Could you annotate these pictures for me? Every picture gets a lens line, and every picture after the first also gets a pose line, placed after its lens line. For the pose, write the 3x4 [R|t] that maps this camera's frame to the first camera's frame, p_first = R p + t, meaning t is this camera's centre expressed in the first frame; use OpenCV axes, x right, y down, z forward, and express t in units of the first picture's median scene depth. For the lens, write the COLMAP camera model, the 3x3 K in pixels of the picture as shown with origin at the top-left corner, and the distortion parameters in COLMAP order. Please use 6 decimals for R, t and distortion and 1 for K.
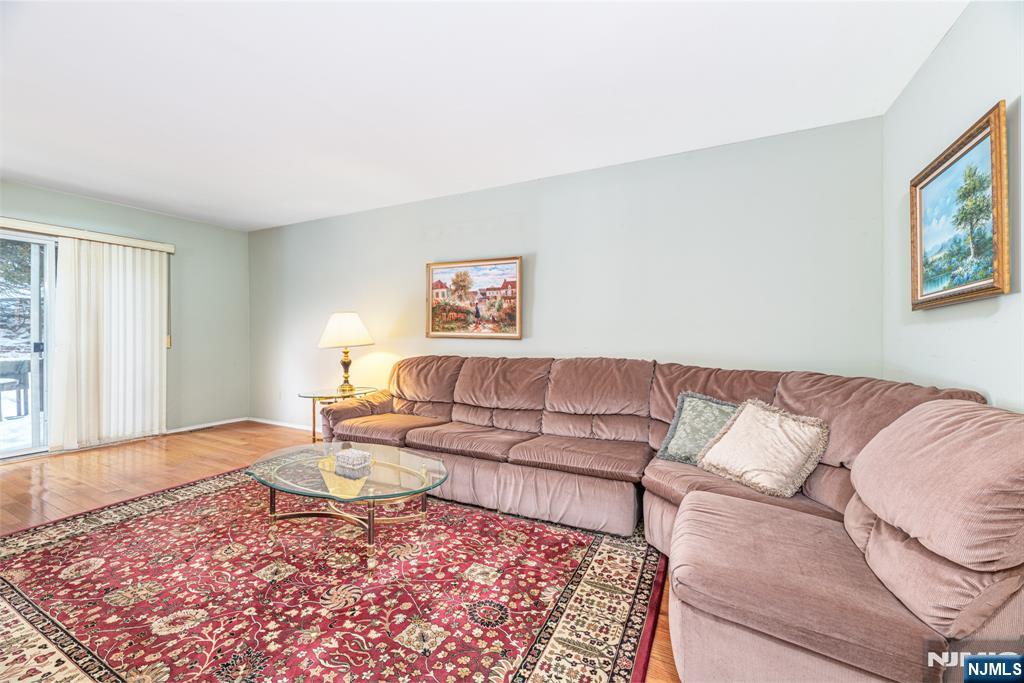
lens RADIAL K [[408.3, 0, 512.5], [0, 408.3, 335.4], [0, 0, 1]] dist [0.003301, 0.000160]
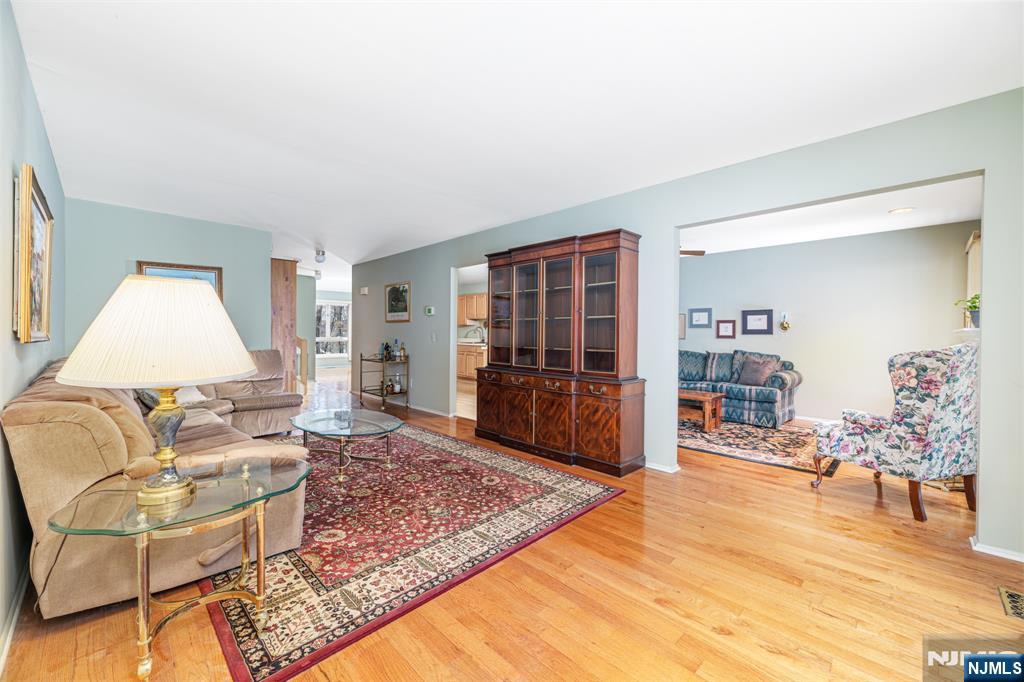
lens RADIAL K [[408.3, 0, 517.3], [0, 408.3, 336.6], [0, 0, 1]] dist [0.003301, 0.000160]
pose [[-0.955331, -0.014829, 0.295165, -0.910841], [-0.010655, 0.999819, 0.015746, -0.017852], [-0.295345, 0.011898, -0.955316, 1.414857]]
